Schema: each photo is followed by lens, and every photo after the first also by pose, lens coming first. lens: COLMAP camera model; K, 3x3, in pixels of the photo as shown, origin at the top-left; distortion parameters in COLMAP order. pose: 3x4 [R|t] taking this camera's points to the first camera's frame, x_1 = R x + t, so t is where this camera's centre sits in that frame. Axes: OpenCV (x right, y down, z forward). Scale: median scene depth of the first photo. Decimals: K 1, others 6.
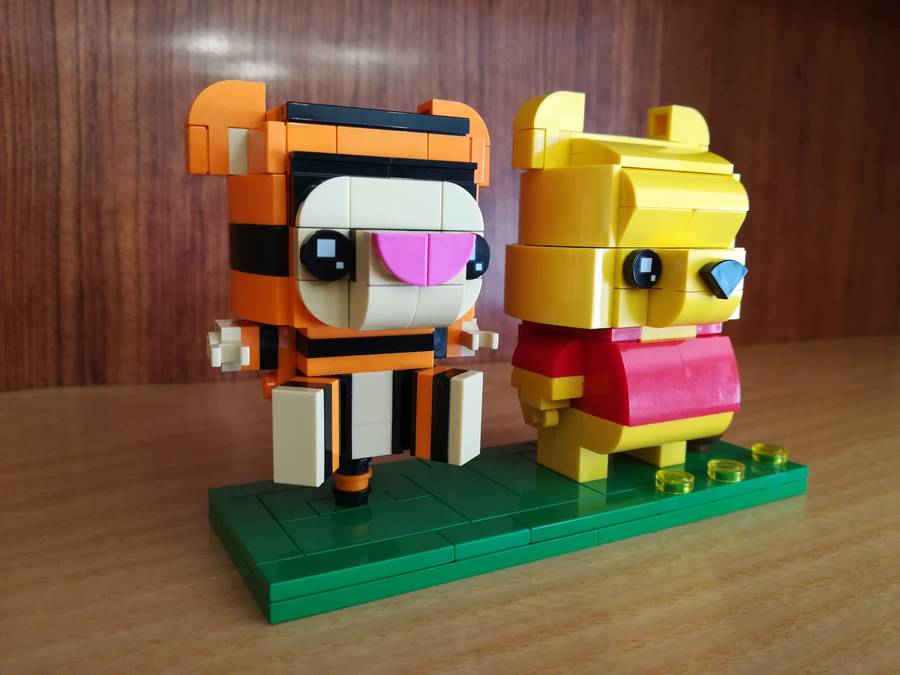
lens RADIAL K [[711.8, 0, 450.0], [0, 711.8, 337.5], [0, 0, 1]] dist [-0.001518, -0.047725]
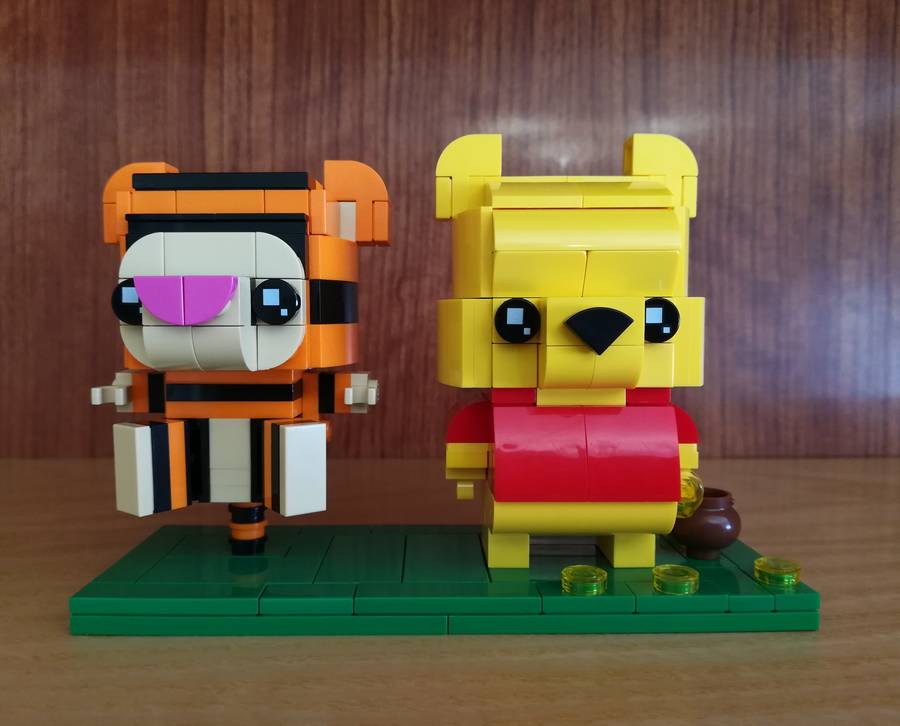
lens RADIAL K [[859.5, 0, 453.8], [0, 859.5, 377.8], [0, 0, 1]] dist [-0.001462, -0.068982]
pose [[0.902556, 0.016628, -0.430252, 0.609182], [-0.052326, 0.996084, -0.071271, 0.049623], [0.427382, 0.086839, 0.899891, 0.012548]]
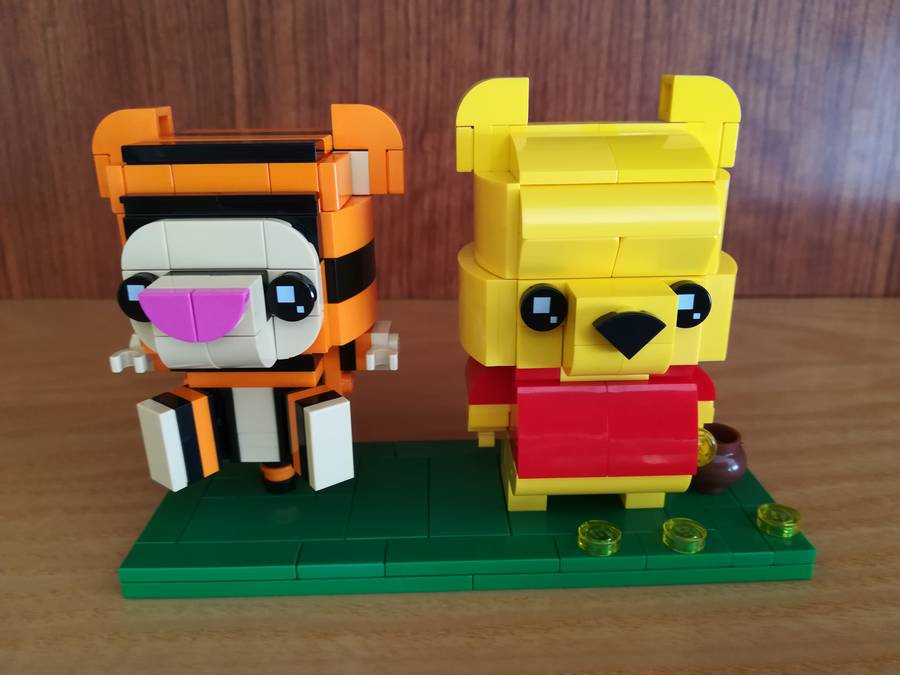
lens RADIAL K [[711.8, 0, 450.0], [0, 711.8, 337.5], [0, 0, 1]] dist [-0.001518, -0.047725]
pose [[0.889039, 0.132802, -0.438148, 0.503203], [-0.044583, 0.977570, 0.205836, -0.211797], [0.455656, -0.163462, 0.875019, 0.195103]]
